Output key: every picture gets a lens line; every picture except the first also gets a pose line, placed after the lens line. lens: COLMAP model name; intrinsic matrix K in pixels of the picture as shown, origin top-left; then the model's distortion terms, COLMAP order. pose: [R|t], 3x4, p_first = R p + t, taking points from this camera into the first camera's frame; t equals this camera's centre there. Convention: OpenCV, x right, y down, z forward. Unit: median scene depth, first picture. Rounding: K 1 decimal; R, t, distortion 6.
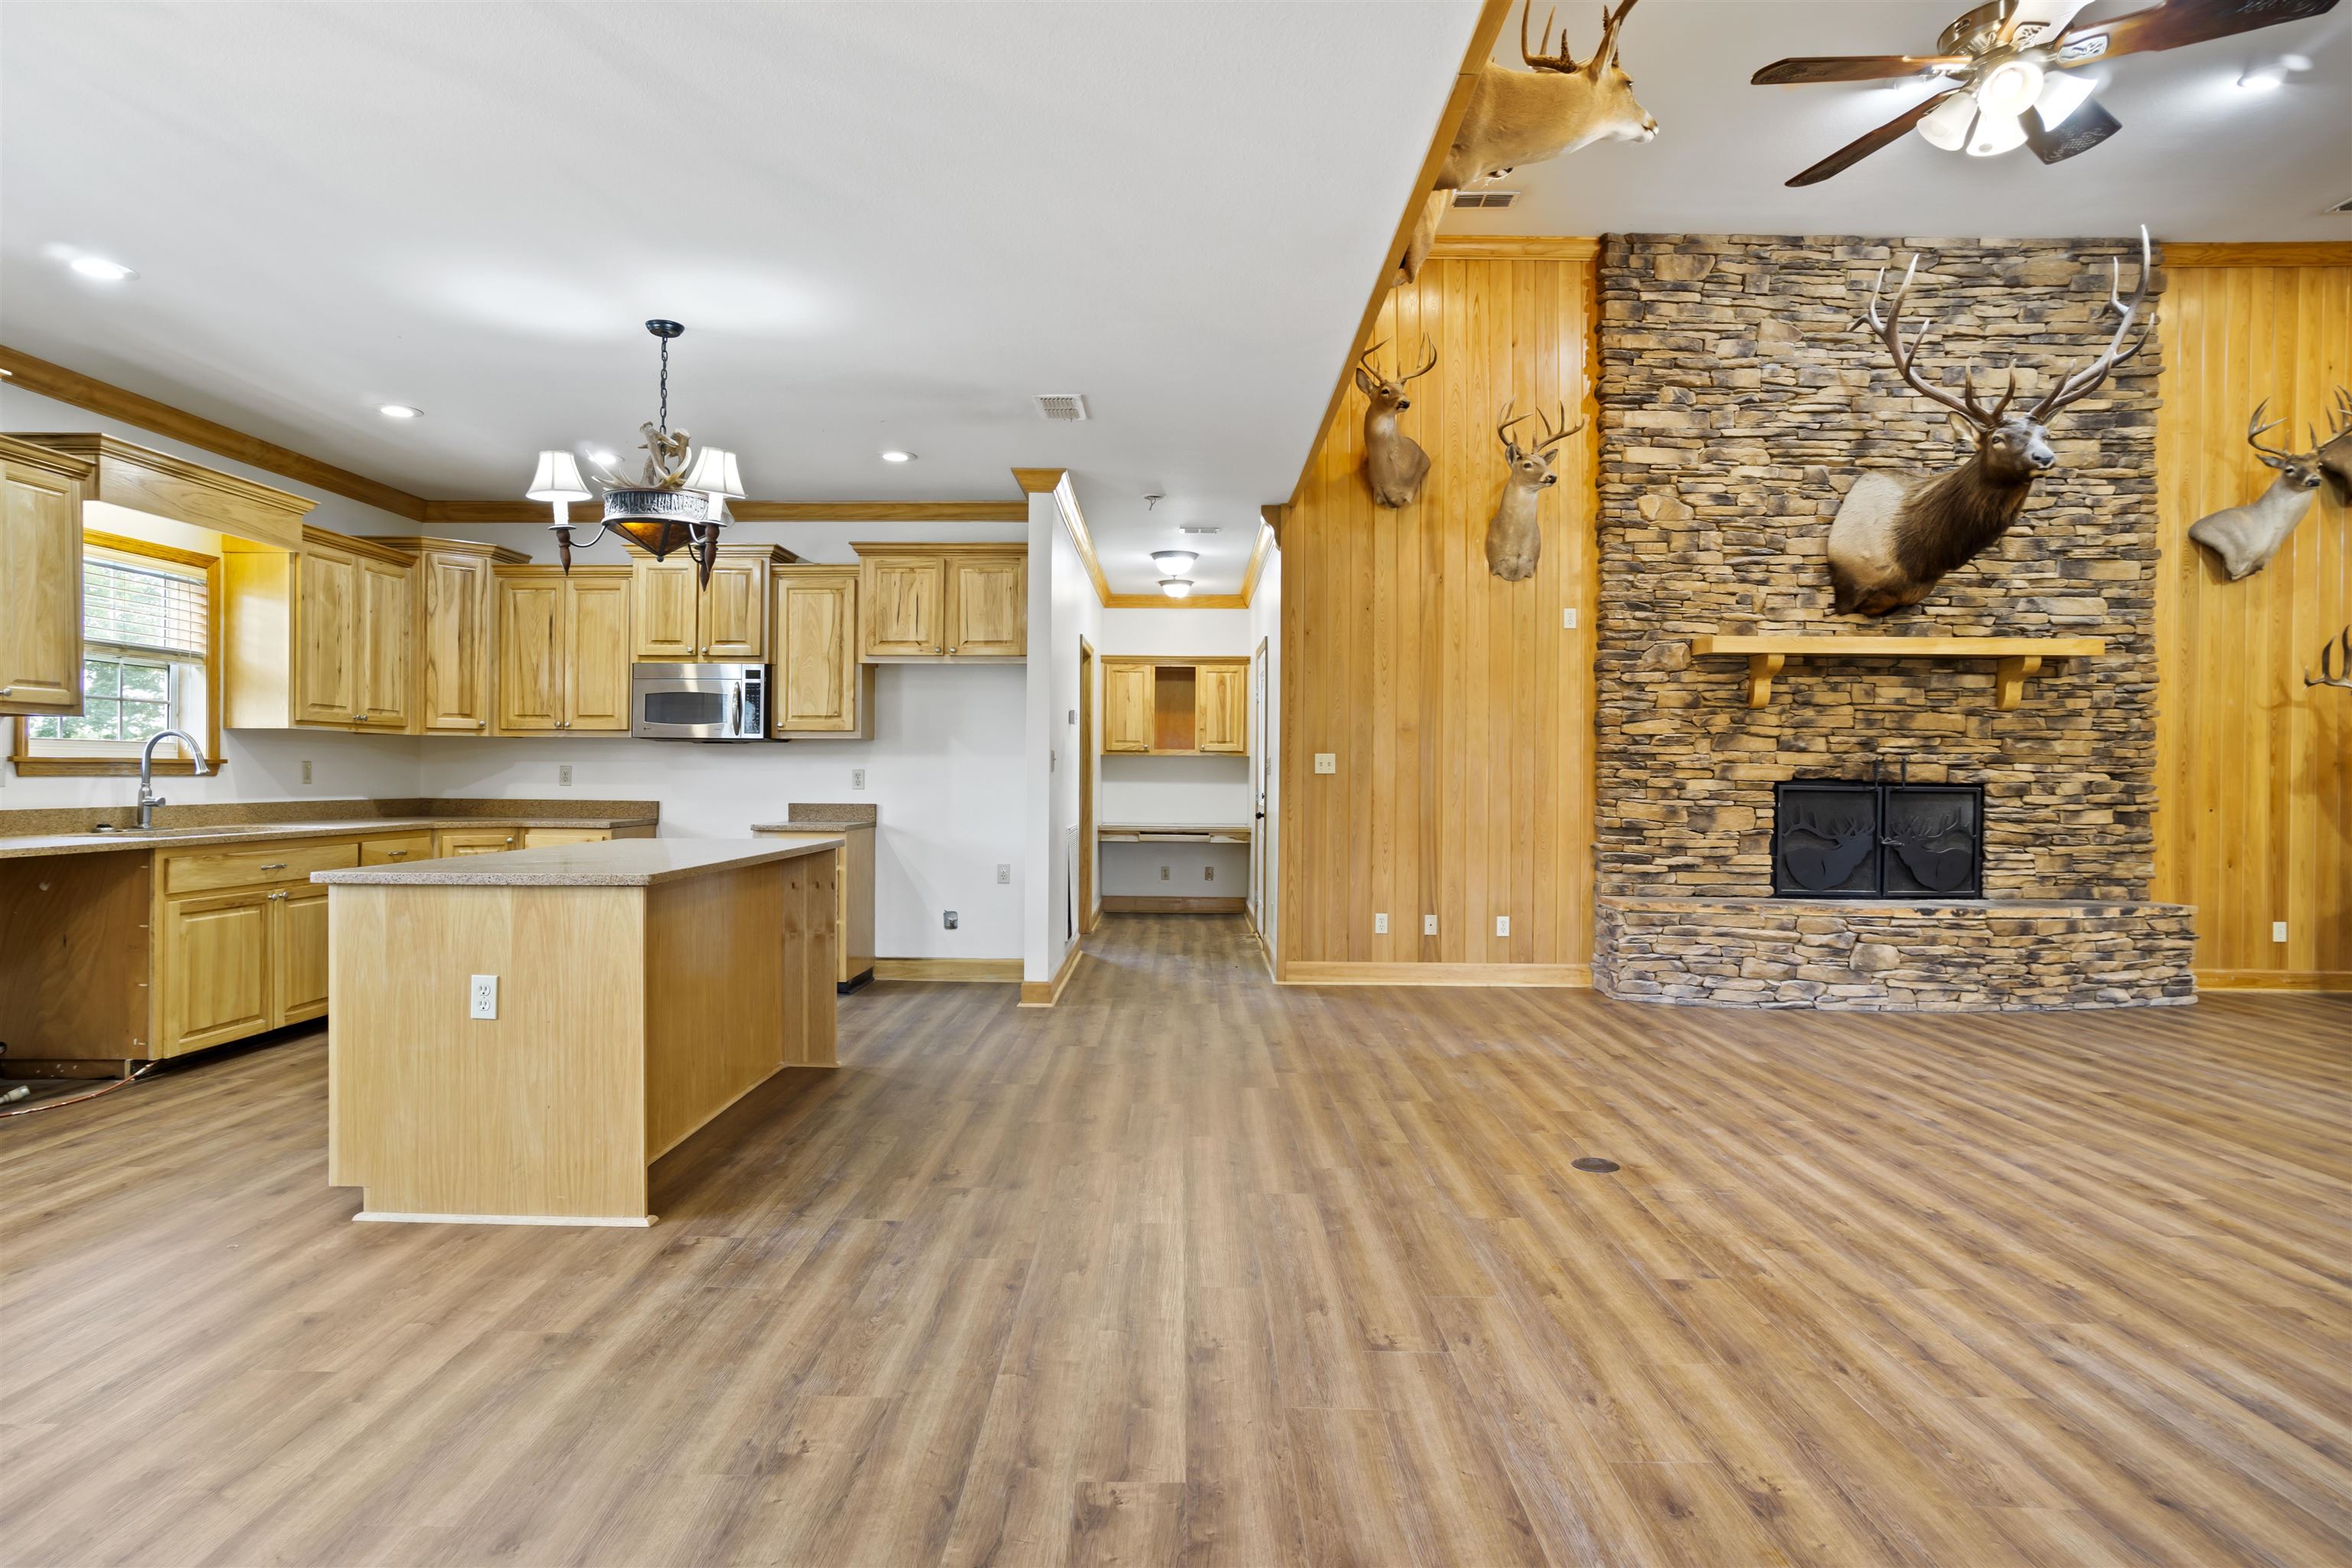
lens RADIAL K [[1269.8, 0, 1159.4], [0, 1269.8, 772.6], [0, 0, 1]] dist [-0.058276, 0.037768]
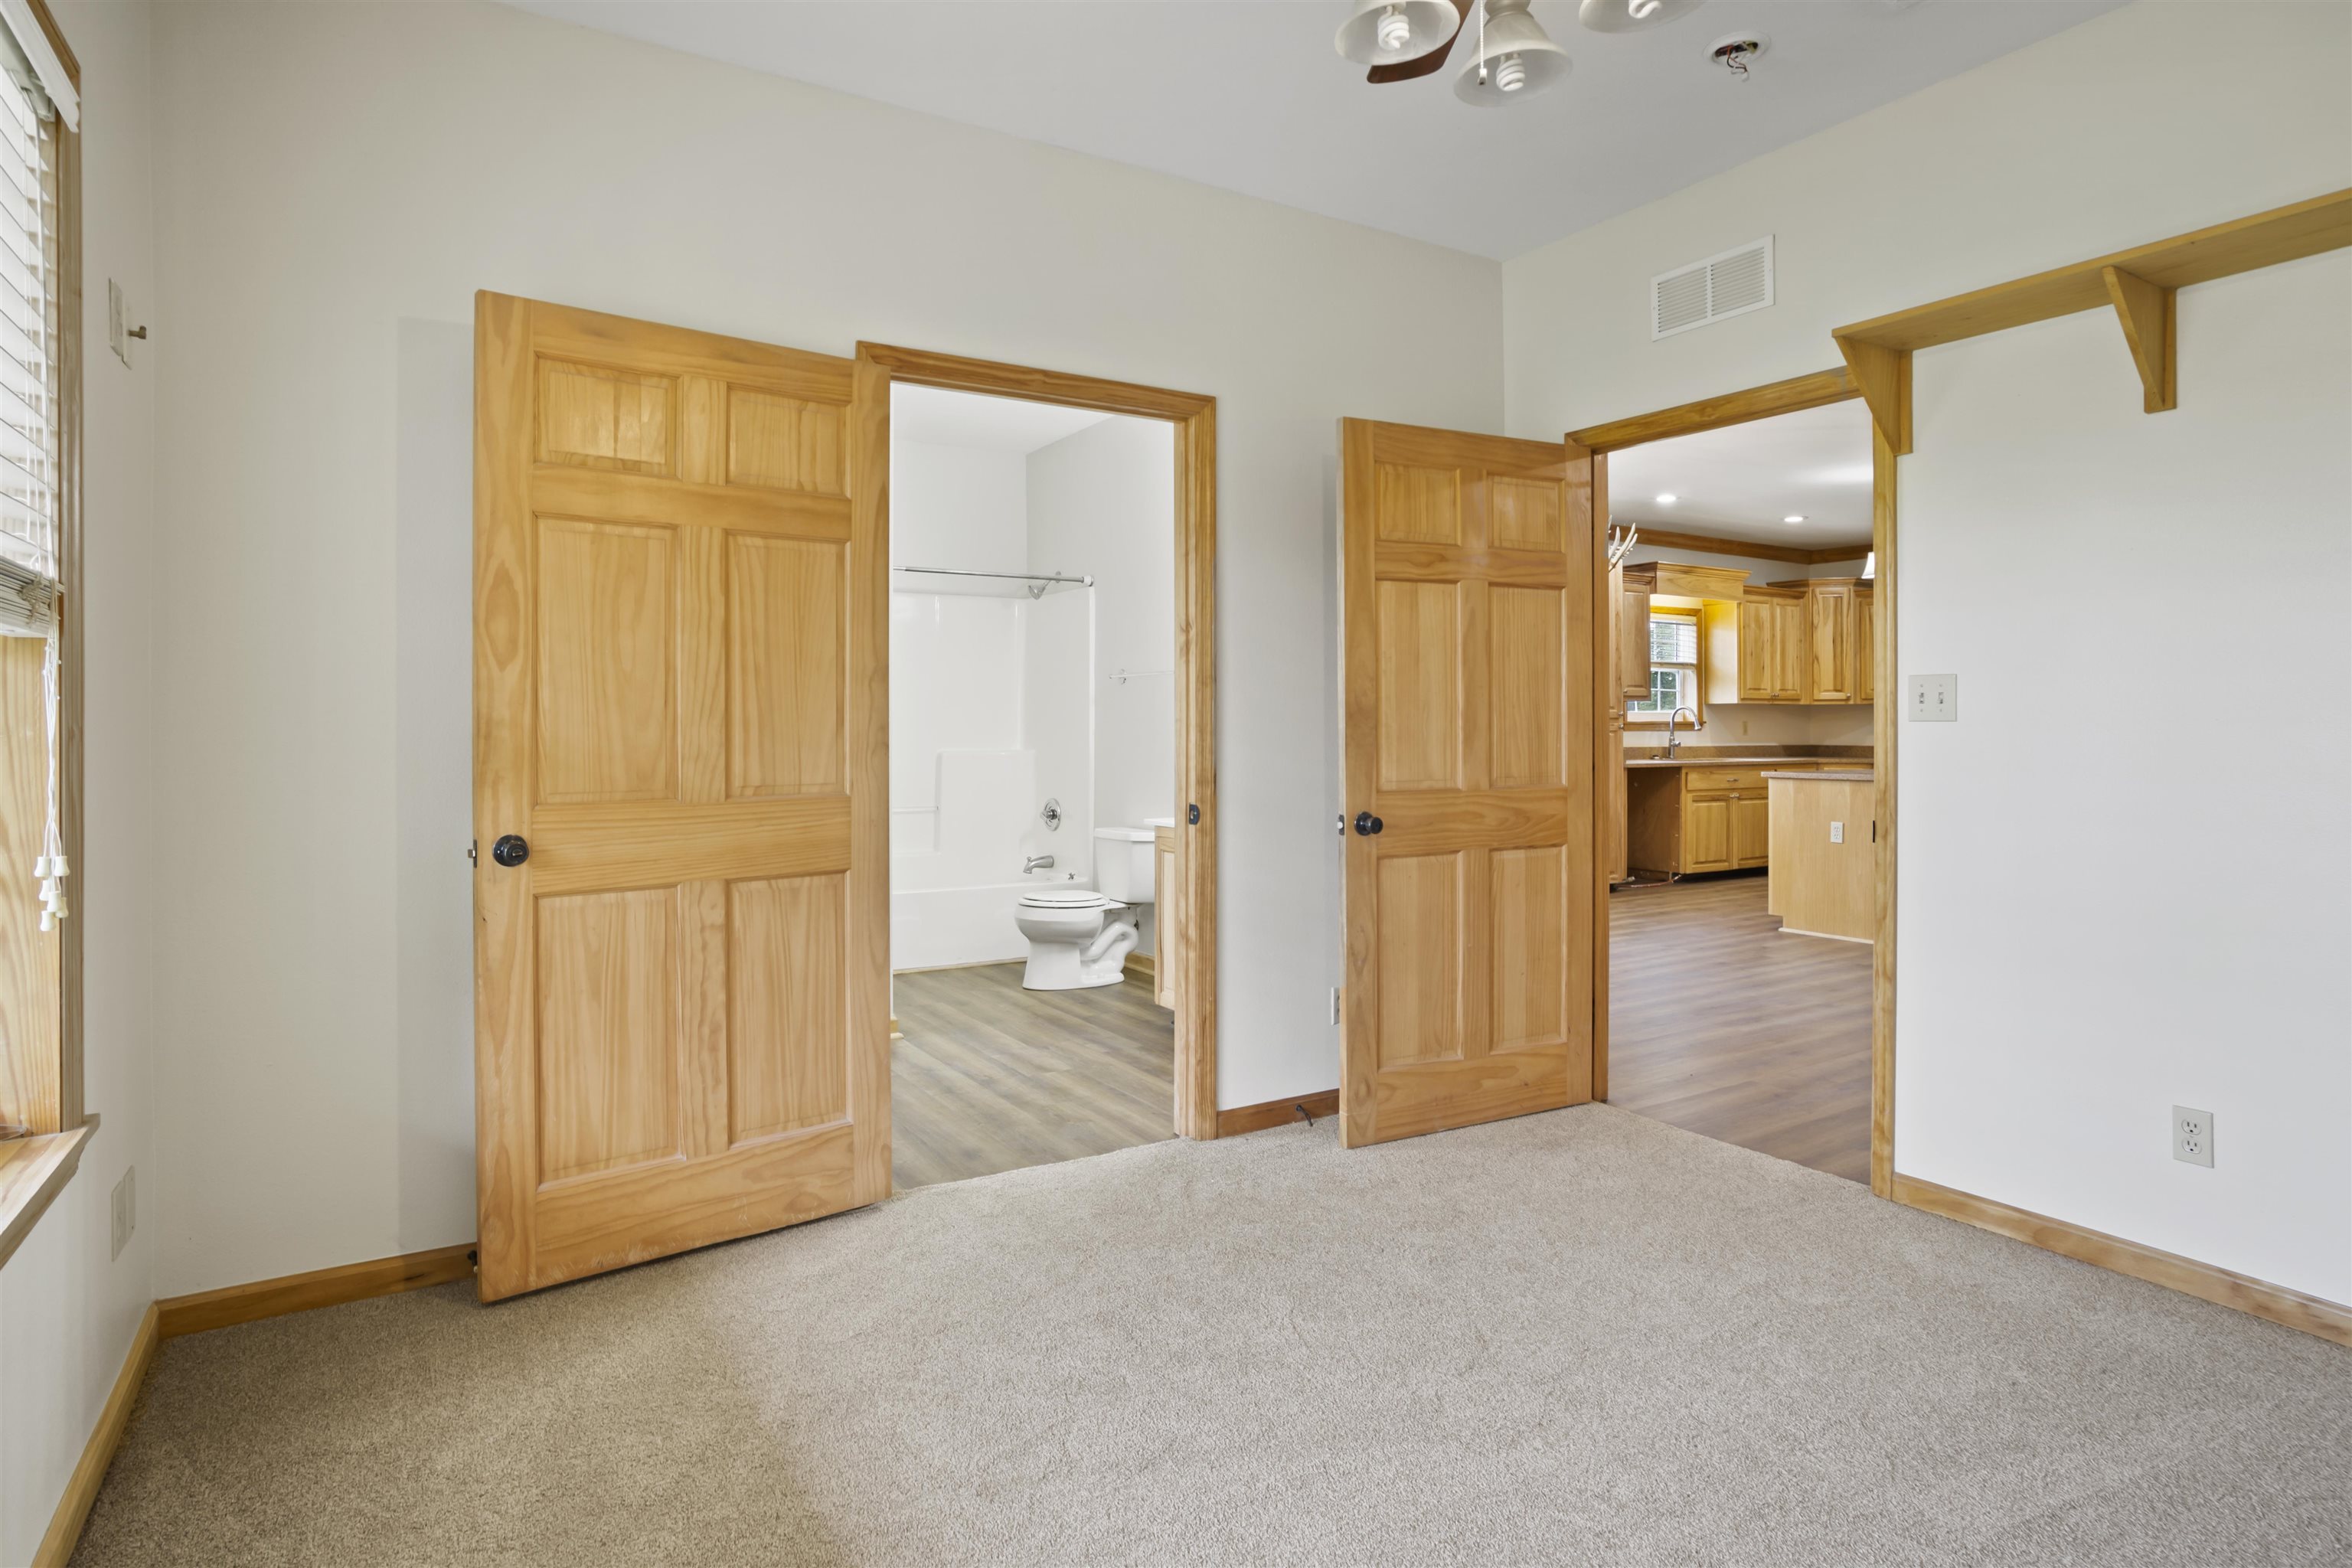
lens RADIAL K [[1269.8, 0, 1215.6], [0, 1269.8, 735.6], [0, 0, 1]] dist [-0.058276, 0.037768]
pose [[0.558633, -0.002126, -0.829412, 0.330331], [0.006601, 0.999976, 0.001883, 0.001812], [0.829388, -0.006527, 0.558634, -0.551425]]
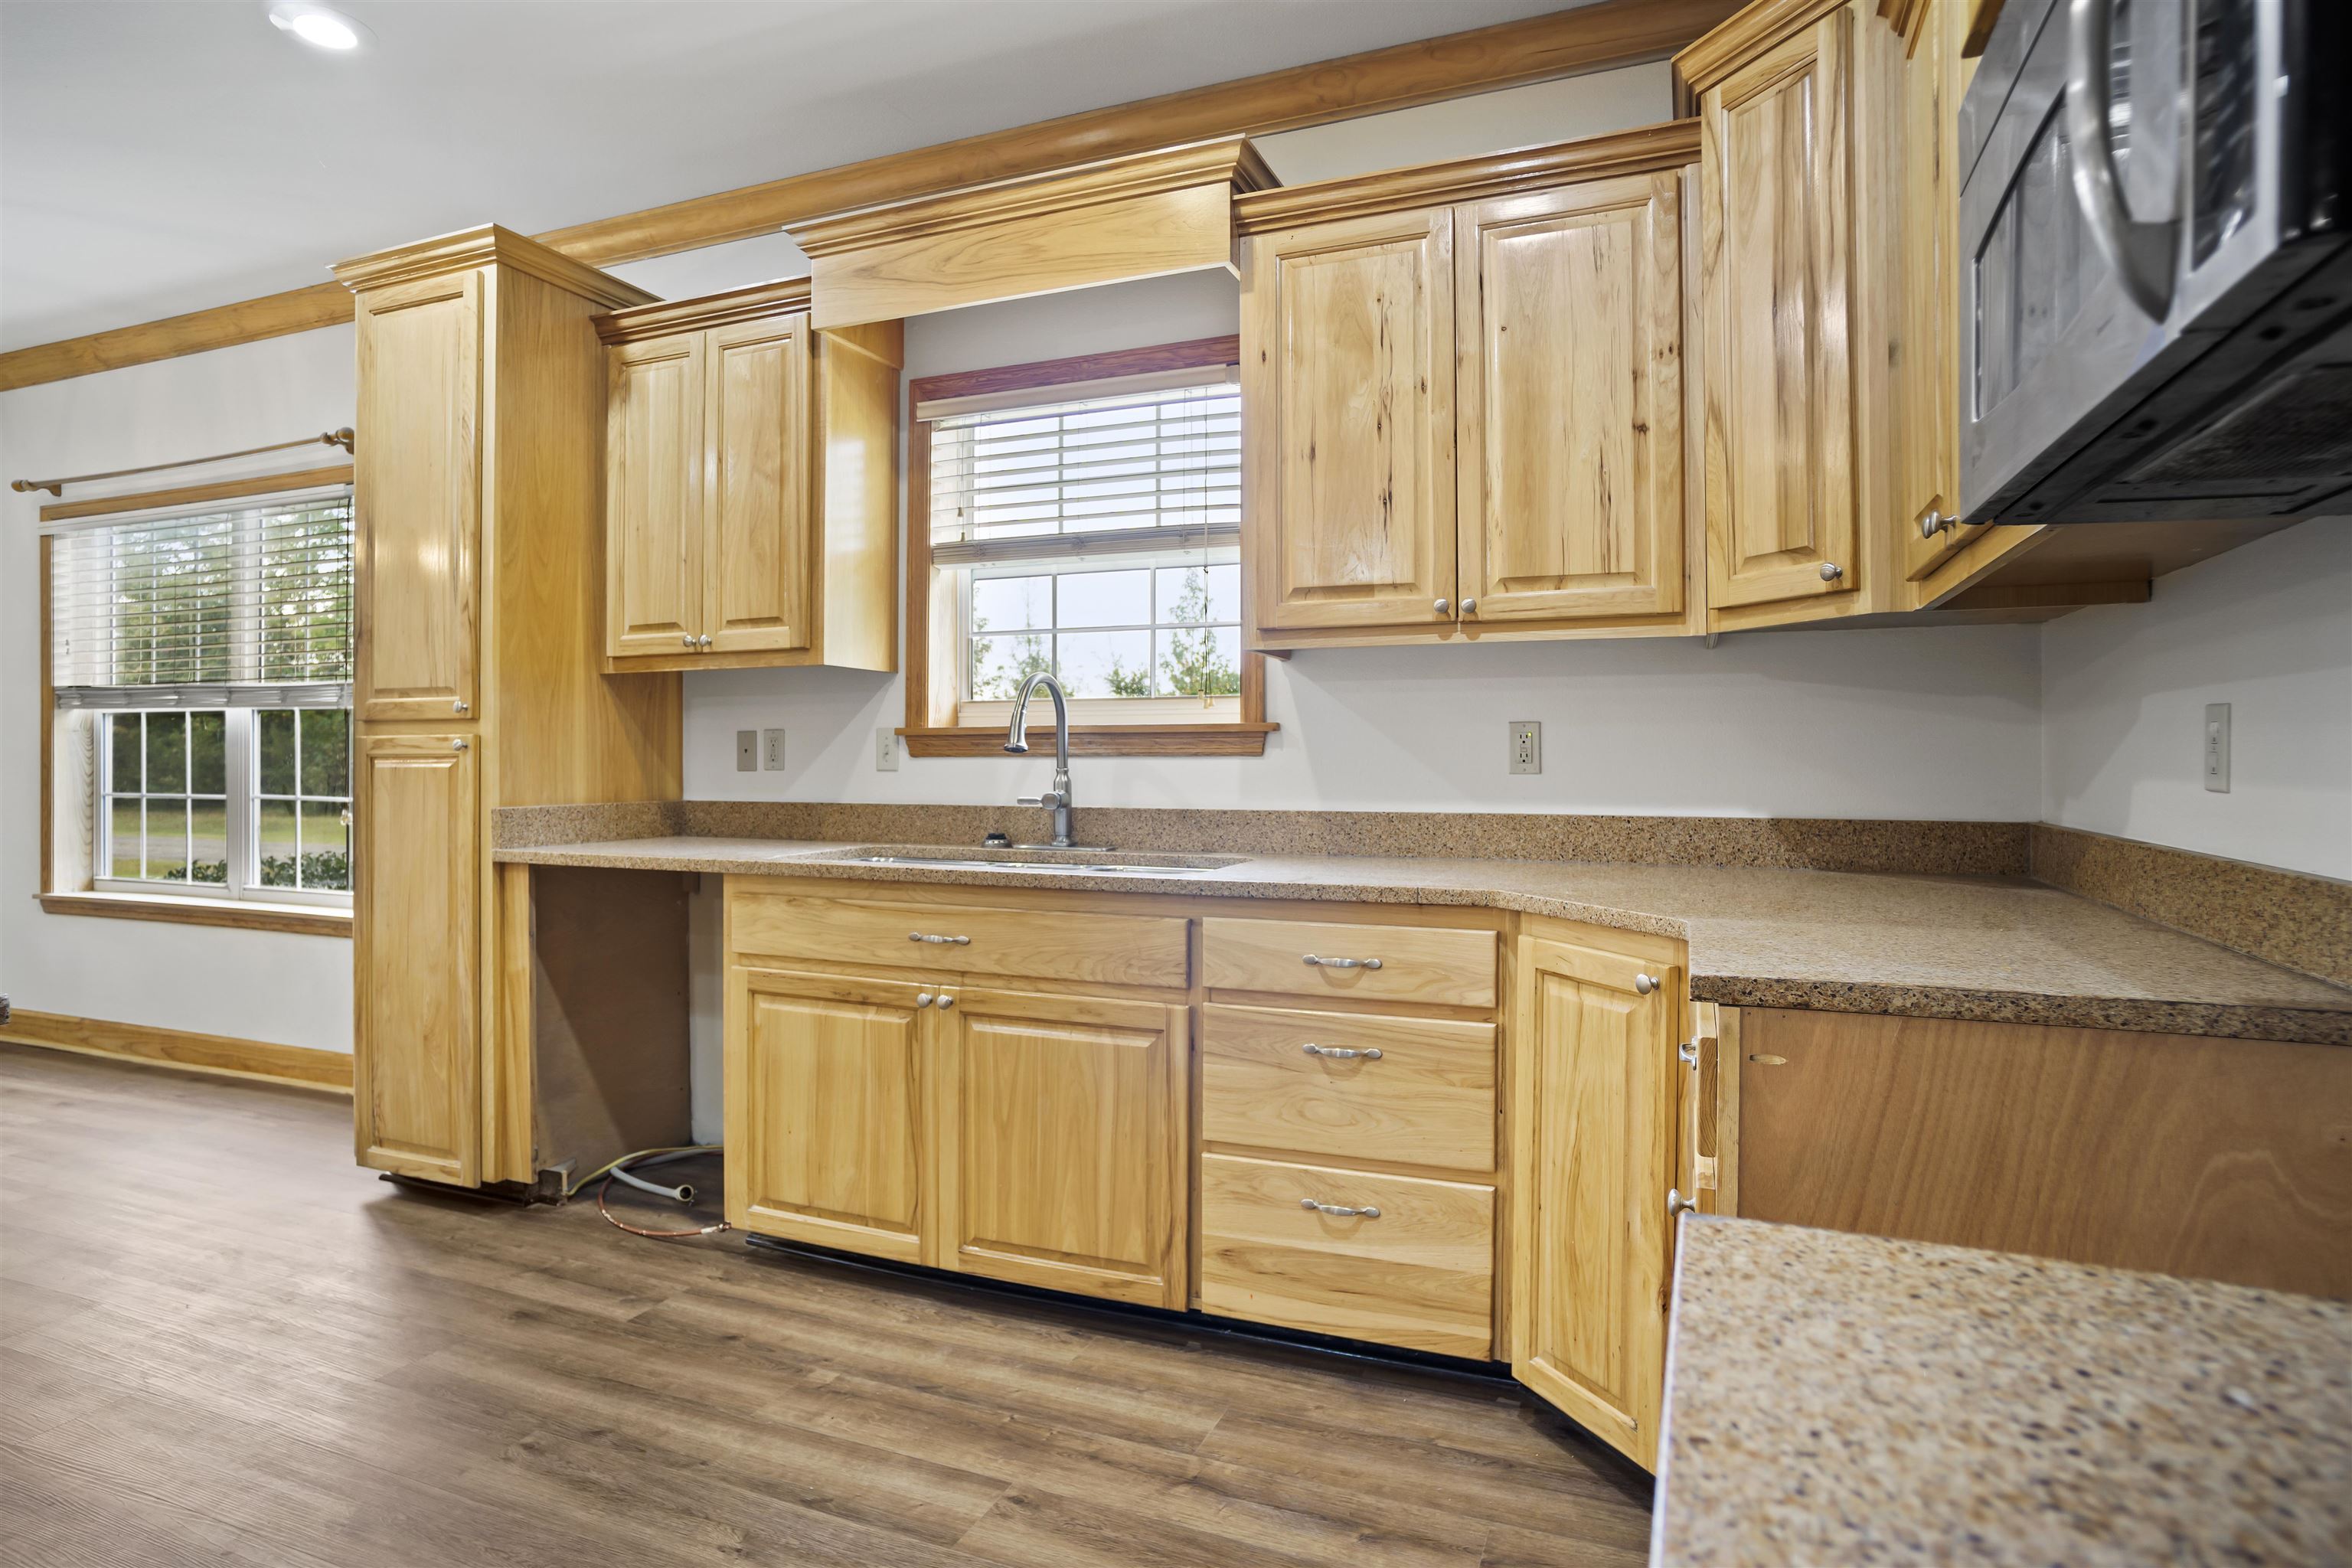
lens RADIAL K [[1269.8, 0, 1174.0], [0, 1269.8, 749.3], [0, 0, 1]] dist [-0.058276, 0.037768]
pose [[-0.363736, -0.014083, -0.931396, -0.236733], [0.000489, 0.999883, -0.015309, 0.007592], [0.931502, -0.006024, -0.363686, 1.067499]]
